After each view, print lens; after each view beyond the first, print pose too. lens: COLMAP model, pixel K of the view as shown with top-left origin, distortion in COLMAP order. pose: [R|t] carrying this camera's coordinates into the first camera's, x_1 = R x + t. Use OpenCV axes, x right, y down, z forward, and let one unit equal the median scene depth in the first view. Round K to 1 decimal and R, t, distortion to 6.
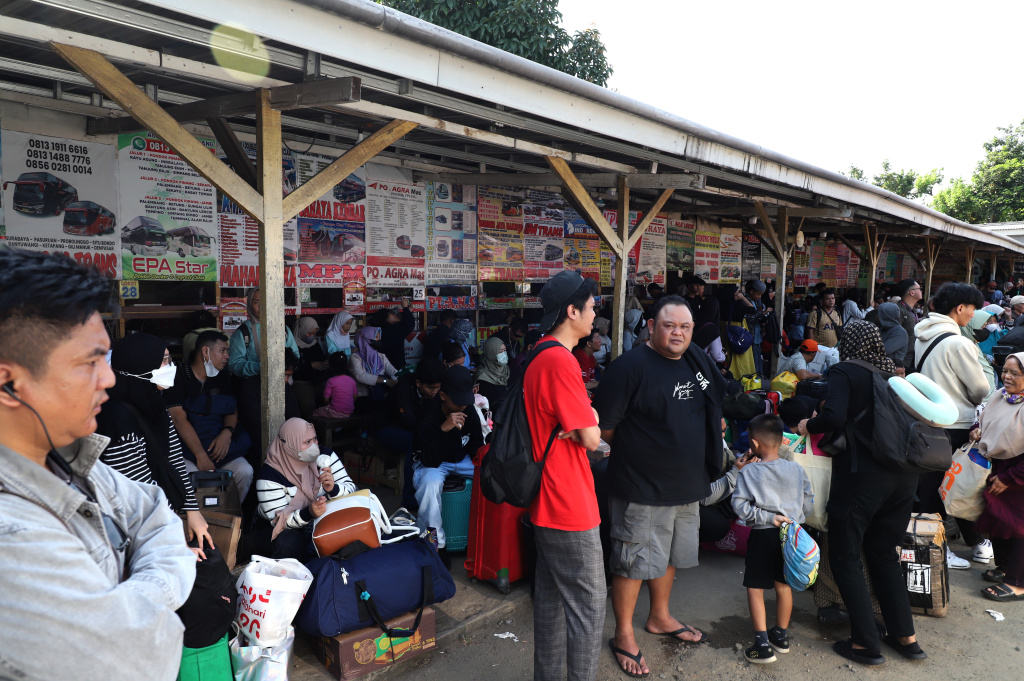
lens RADIAL K [[700.0, 0, 503.6], [0, 700.0, 338.2], [0, 0, 1]] dist [0.027473, 0.001317]
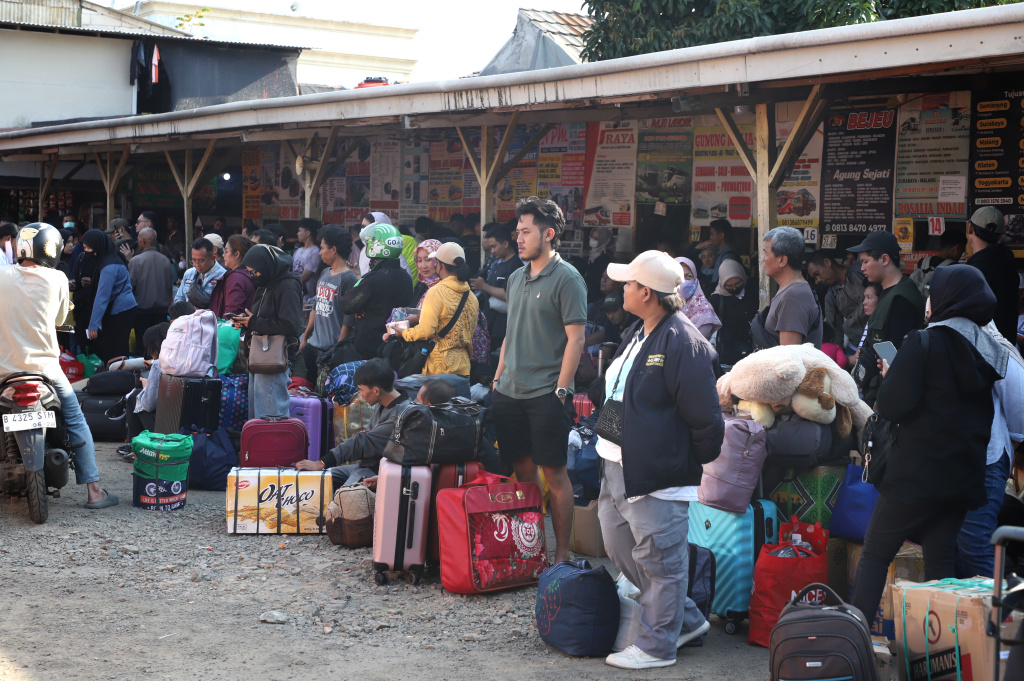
lens RADIAL K [[1749.4, 0, 505.3], [0, 1749.4, 355.3], [0, 0, 1]] dist [0.001480, 0.000000]
pose [[-0.299238, 0.055231, -0.952579, 2.613770], [-0.100147, 0.990992, 0.088918, -0.139631], [0.948909, 0.122005, -0.291011, 2.078315]]
